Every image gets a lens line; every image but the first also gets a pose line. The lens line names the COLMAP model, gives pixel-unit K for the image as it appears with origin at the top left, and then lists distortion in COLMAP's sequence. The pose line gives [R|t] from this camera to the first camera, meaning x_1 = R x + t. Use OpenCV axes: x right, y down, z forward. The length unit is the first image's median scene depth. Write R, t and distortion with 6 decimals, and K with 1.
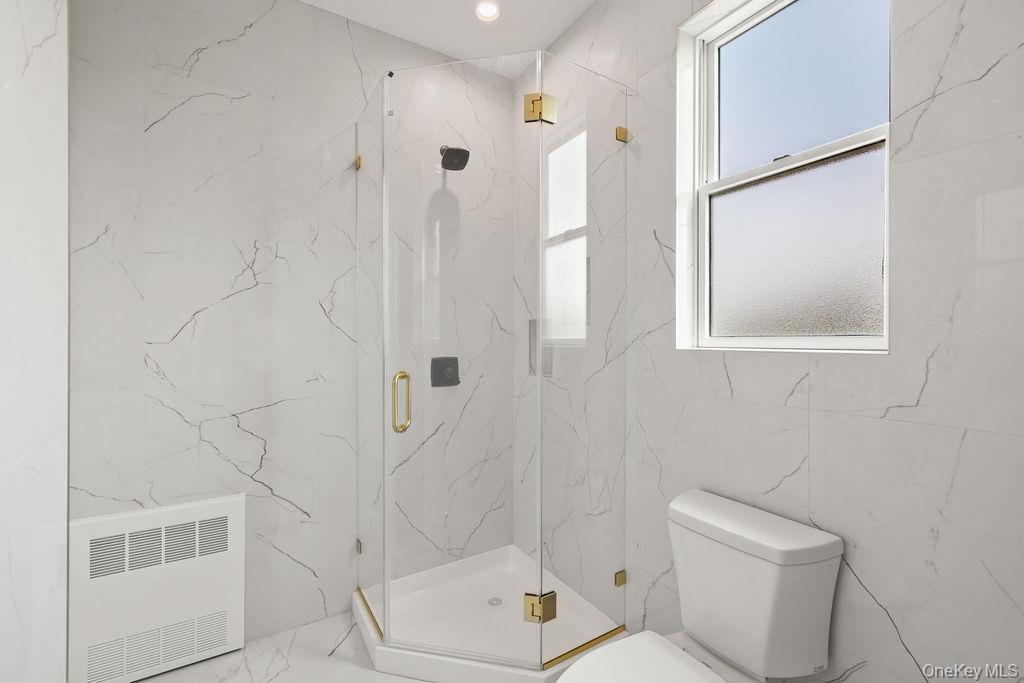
lens RADIAL K [[433.8, 0, 512.5], [0, 433.8, 336.9], [0, 0, 1]] dist [-0.009481, 0.000322]
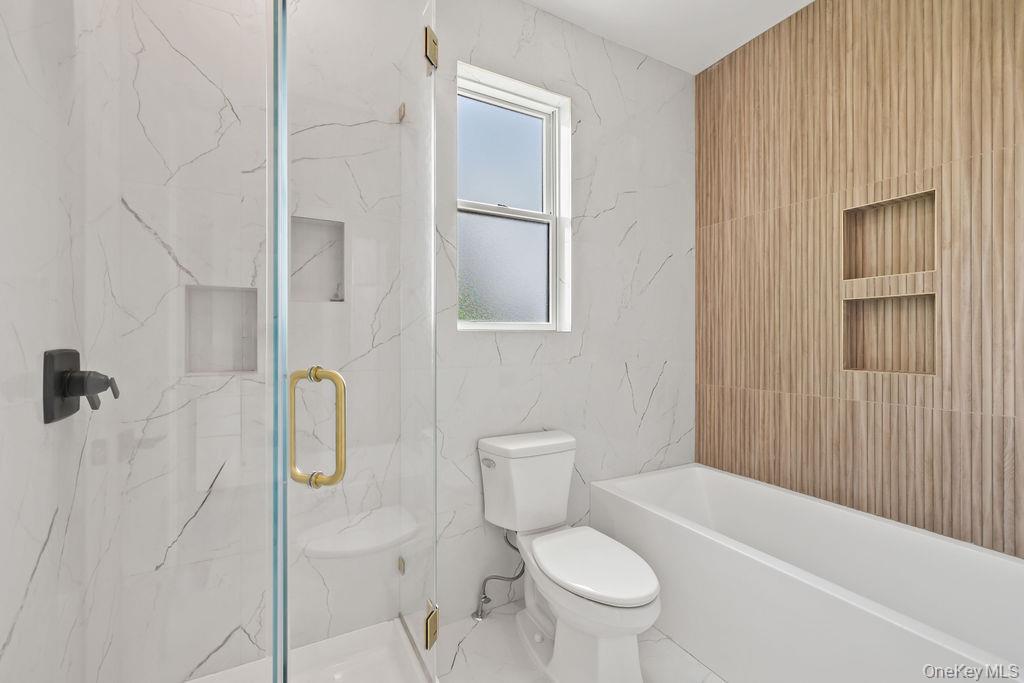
lens RADIAL K [[433.8, 0, 512.5], [0, 433.8, 336.9], [0, 0, 1]] dist [-0.009481, 0.000322]
pose [[0.040865, 0.004934, 0.999152, -0.683121], [-0.003372, 0.999983, -0.004800, 0.042934], [-0.999159, -0.003173, 0.040881, 0.679376]]
